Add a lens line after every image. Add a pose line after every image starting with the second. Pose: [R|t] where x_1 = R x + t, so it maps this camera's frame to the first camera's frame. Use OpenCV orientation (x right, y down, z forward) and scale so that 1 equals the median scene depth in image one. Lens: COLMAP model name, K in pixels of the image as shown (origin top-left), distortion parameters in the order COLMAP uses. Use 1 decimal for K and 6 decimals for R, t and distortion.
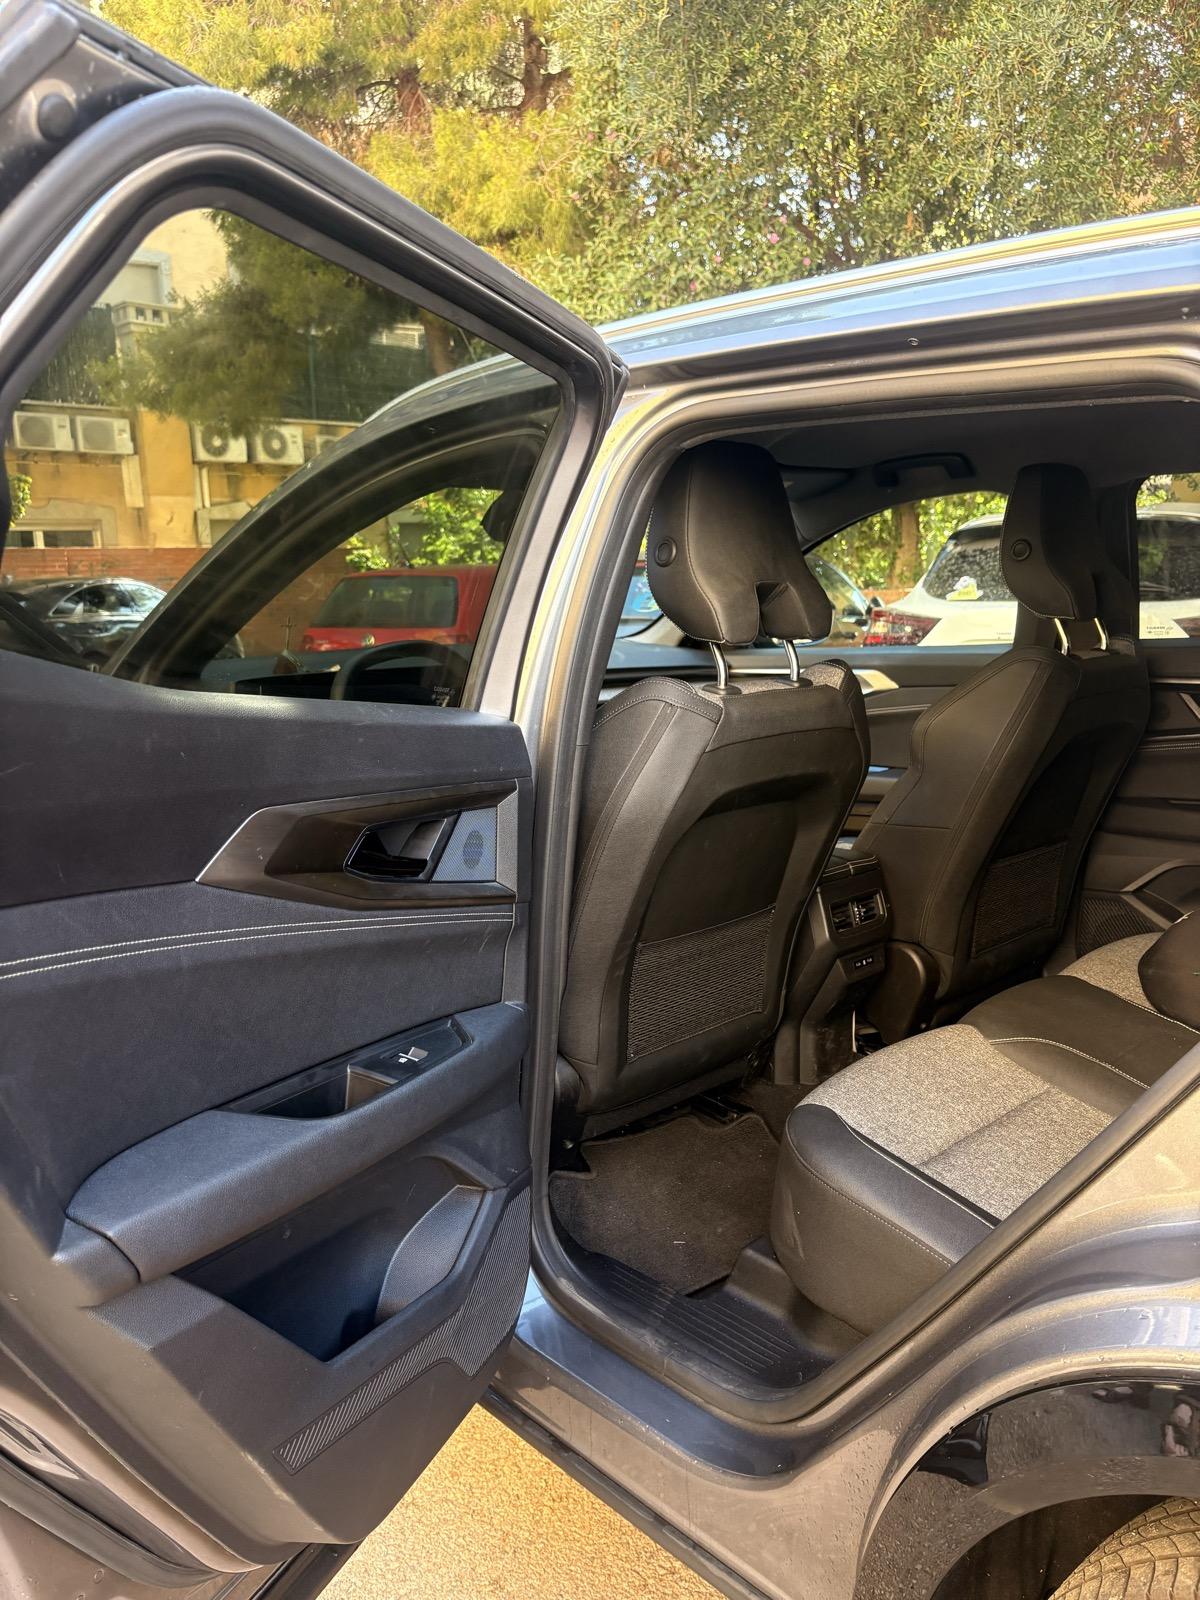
lens RADIAL K [[1233.5, 0, 585.0], [0, 1233.5, 799.2], [0, 0, 1]] dist [0.037641, -0.026158]
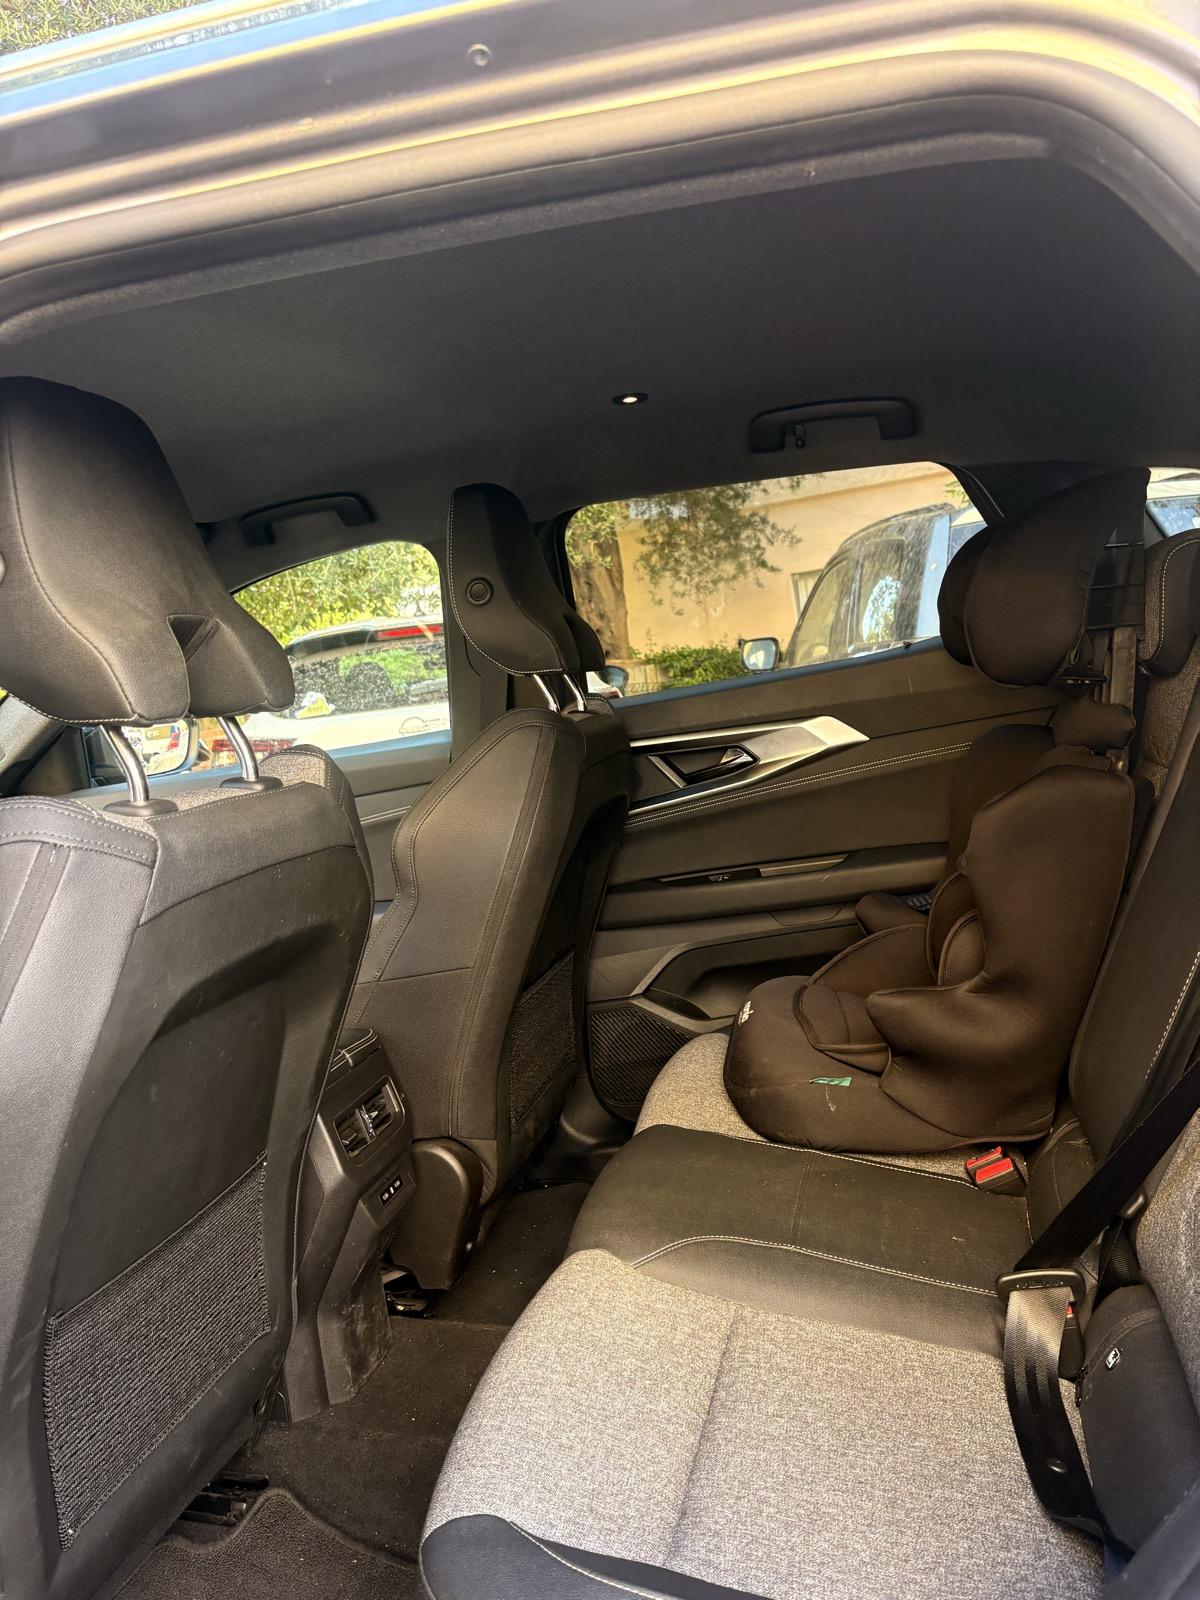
lens RADIAL K [[1201.8, 0, 597.1], [0, 1201.8, 798.3], [0, 0, 1]] dist [0.048487, -0.060189]
pose [[0.831984, -0.143020, 0.536048, -0.006466], [0.206807, 0.976513, -0.060440, -0.016827], [-0.514814, 0.161143, 0.842021, 0.394982]]
